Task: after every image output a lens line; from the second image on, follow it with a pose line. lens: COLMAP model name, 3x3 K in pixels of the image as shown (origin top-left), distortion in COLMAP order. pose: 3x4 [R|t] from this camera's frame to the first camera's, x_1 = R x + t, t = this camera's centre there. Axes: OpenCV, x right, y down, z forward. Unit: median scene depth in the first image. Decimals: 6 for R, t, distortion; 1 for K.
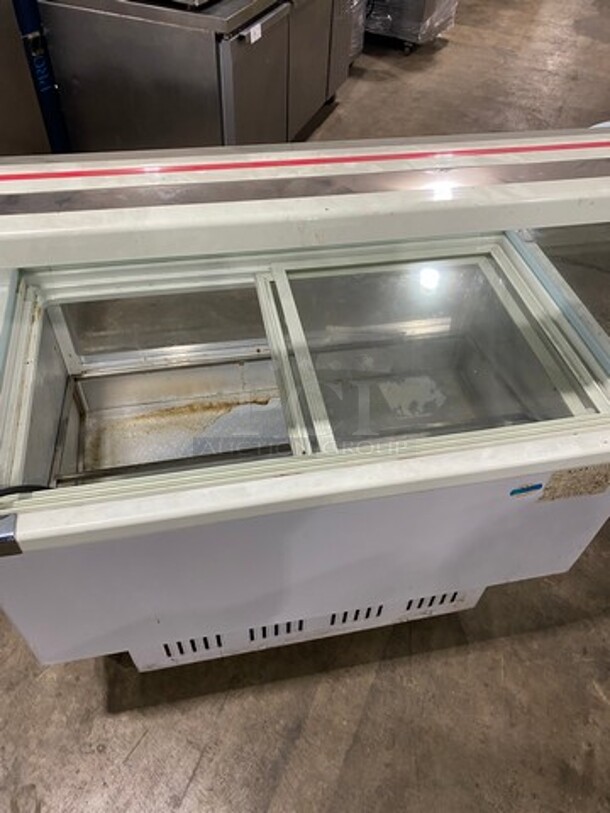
lens RADIAL K [[608.3, 0, 309.1], [0, 608.3, 408.1], [0, 0, 1]] dist [0.015039, -0.008822]
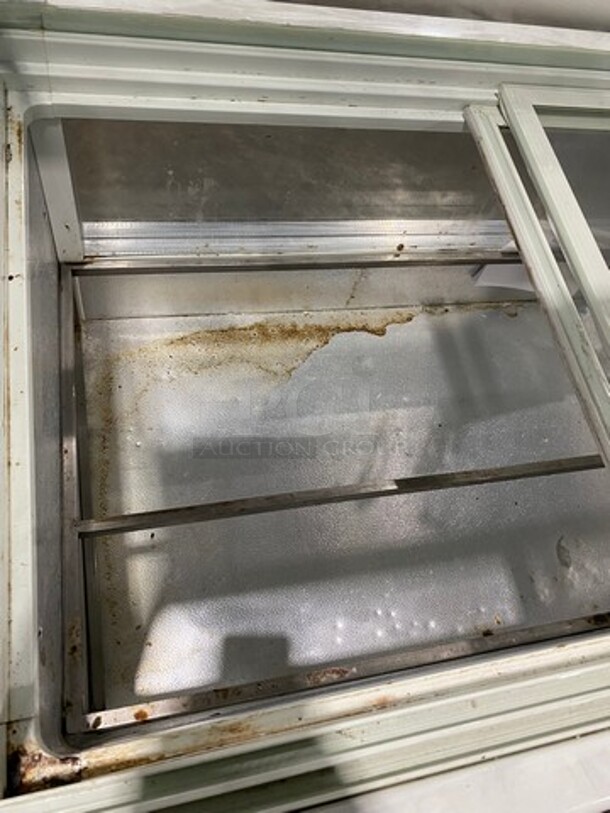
lens RADIAL K [[608.3, 0, 302.7], [0, 608.3, 408.3], [0, 0, 1]] dist [0.015039, -0.008822]
pose [[0.989457, 0.085357, 0.117003, -0.224095], [-0.112411, 0.962006, 0.248814, -0.081573], [-0.091319, -0.259343, 0.961458, 0.419806]]
